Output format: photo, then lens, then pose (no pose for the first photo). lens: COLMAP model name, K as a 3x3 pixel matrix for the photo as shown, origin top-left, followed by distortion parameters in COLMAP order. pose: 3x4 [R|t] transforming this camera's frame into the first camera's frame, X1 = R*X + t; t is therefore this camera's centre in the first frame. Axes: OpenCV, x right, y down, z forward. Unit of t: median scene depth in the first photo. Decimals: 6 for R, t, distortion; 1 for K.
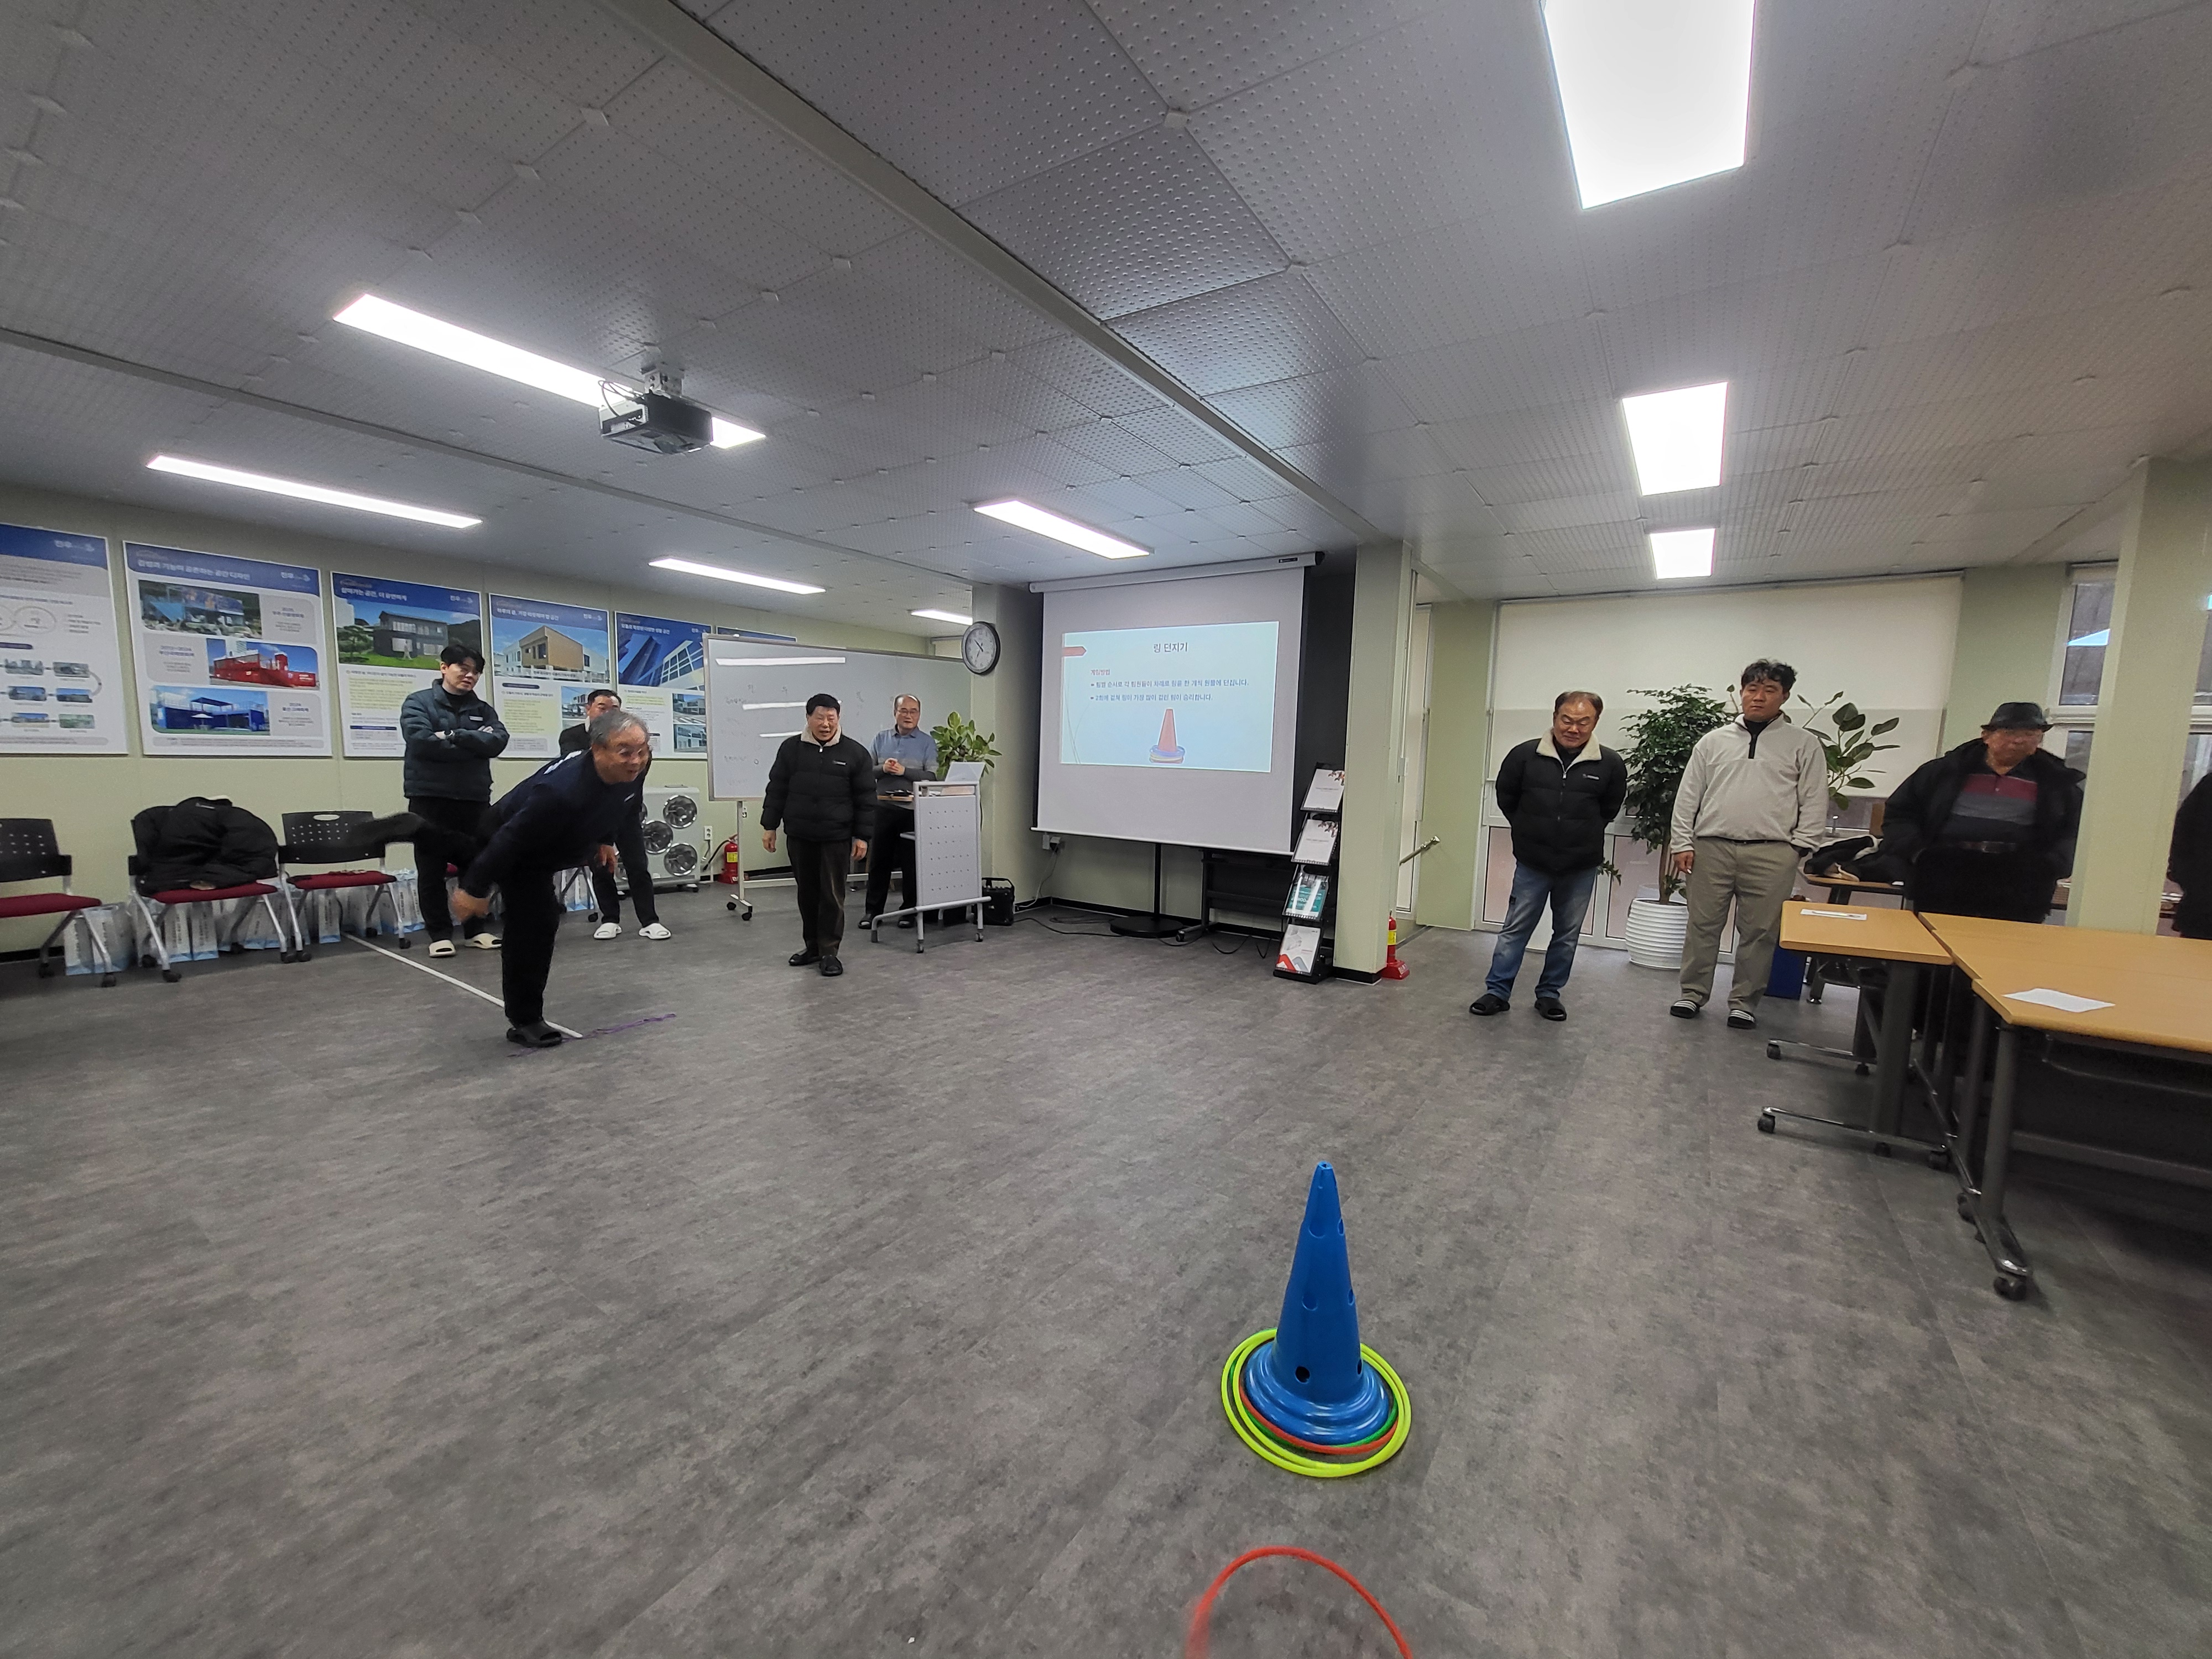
lens RADIAL K [[896.6, 0, 1106.0], [0, 896.6, 829.5], [0, 0, 1]] dist [0.001304, -0.000188]
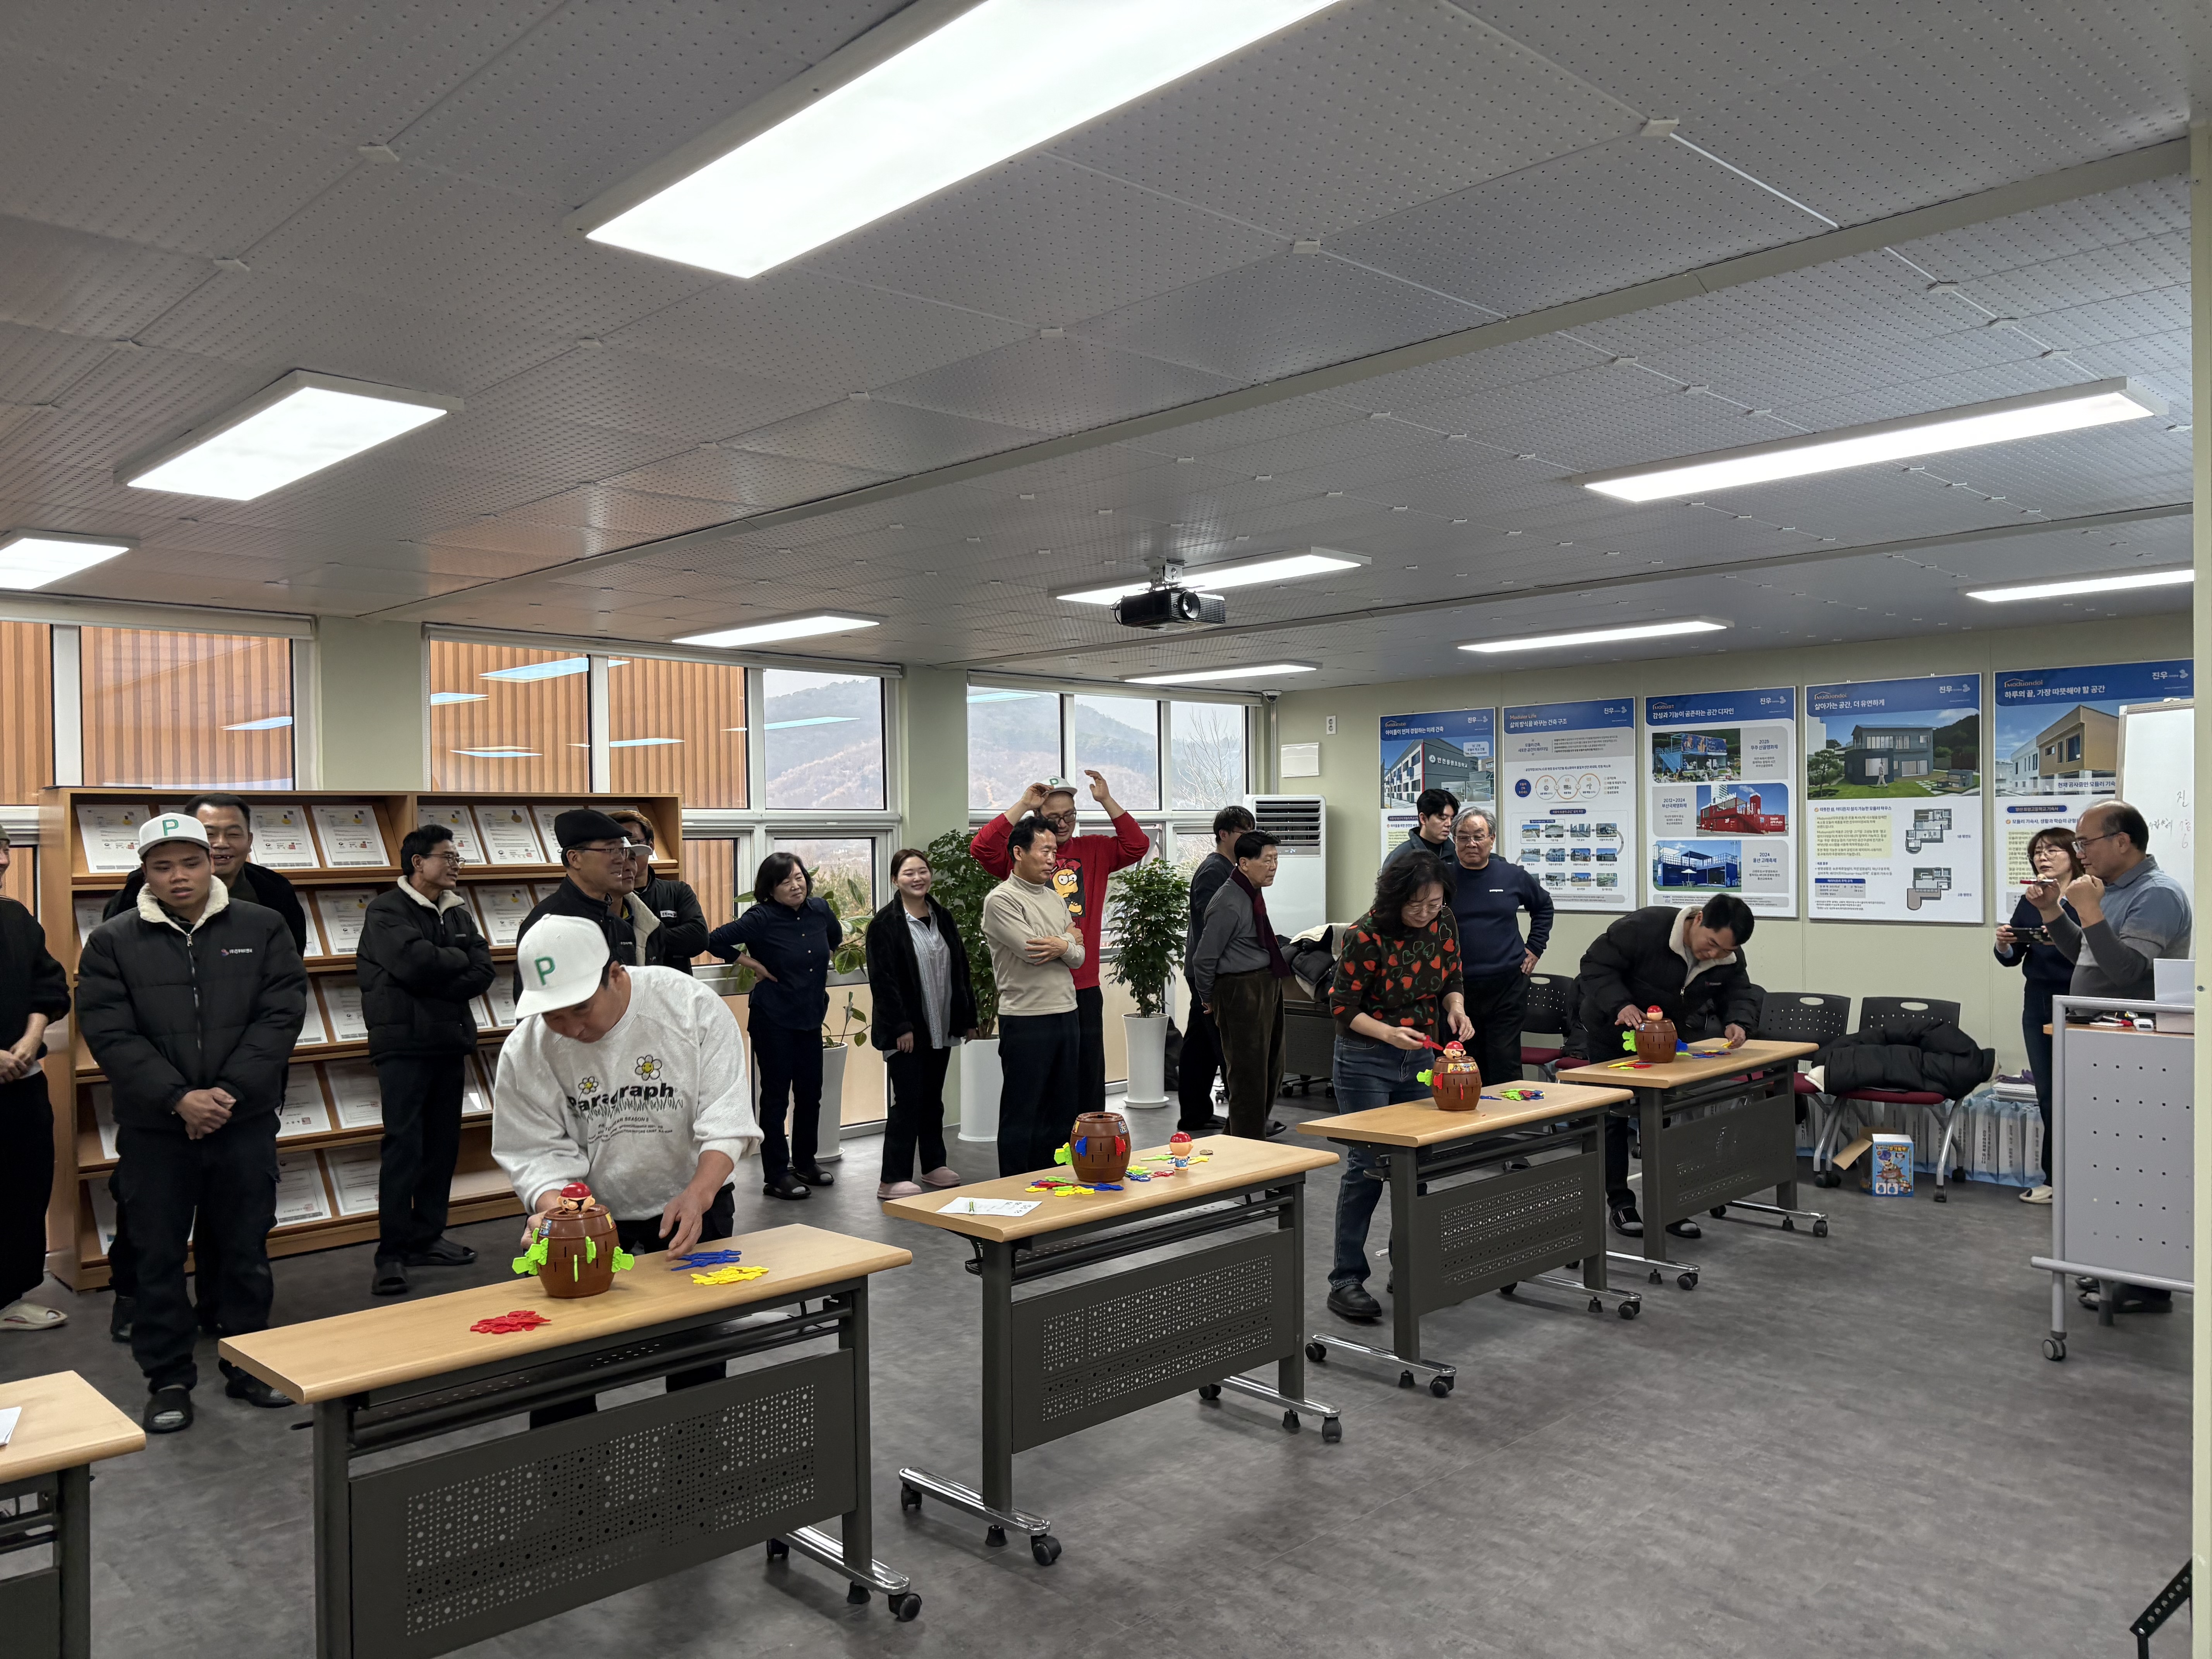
lens RADIAL K [[1691.4, 0, 1106.0], [0, 1691.4, 829.5], [0, 0, 1]] dist [0.060614, -0.000919]
pose [[-0.214445, -0.025588, -0.976401, 0.795160], [-0.078084, 0.996906, -0.008976, -0.105371], [0.973610, 0.074316, -0.215780, 0.781253]]
